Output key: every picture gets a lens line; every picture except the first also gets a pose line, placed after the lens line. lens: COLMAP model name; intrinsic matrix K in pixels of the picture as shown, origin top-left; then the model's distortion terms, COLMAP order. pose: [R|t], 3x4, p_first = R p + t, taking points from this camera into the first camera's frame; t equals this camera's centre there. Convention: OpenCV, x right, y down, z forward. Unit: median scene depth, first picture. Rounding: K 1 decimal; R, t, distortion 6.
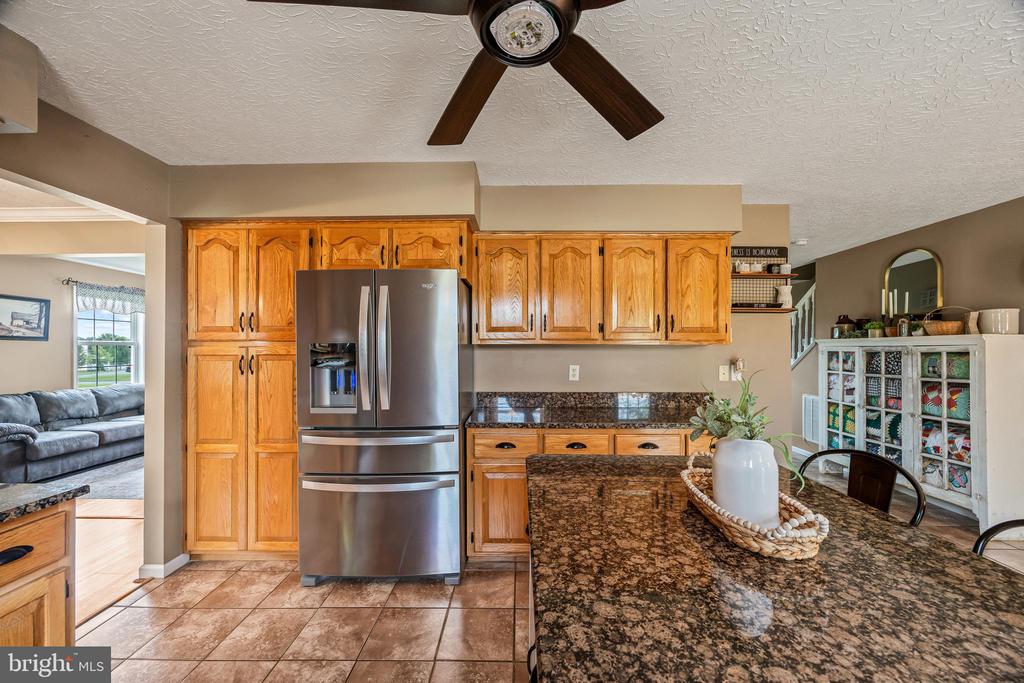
lens RADIAL K [[397.4, 0, 516.0], [0, 397.4, 345.3], [0, 0, 1]] dist [0.001881, 0.000829]
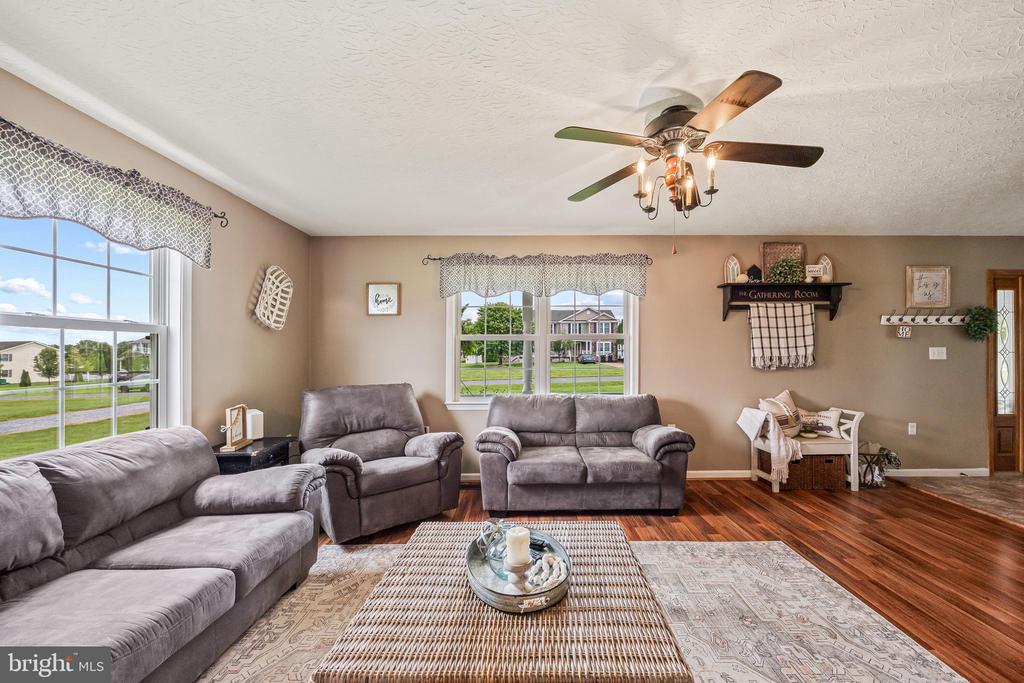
lens RADIAL K [[397.4, 0, 538.3], [0, 397.4, 353.4], [0, 0, 1]] dist [0.001881, 0.000829]
pose [[0.999399, 0.002957, 0.034541, -1.161288], [-0.003152, 0.999979, 0.005607, 0.034792], [-0.034524, -0.005712, 0.999388, 1.142582]]
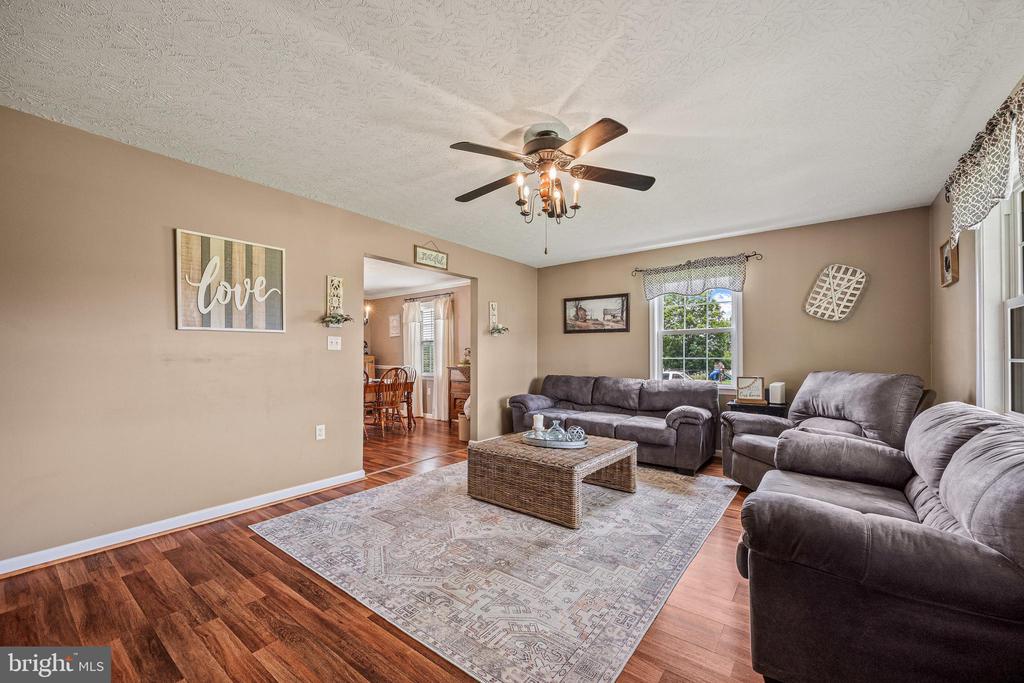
lens RADIAL K [[397.4, 0, 519.6], [0, 397.4, 355.7], [0, 0, 1]] dist [0.001881, 0.000829]
pose [[-0.580823, 0.001701, -0.814028, -0.224075], [0.007460, 0.999967, -0.003233, 0.087021], [0.813996, -0.007951, -0.580816, 2.218937]]
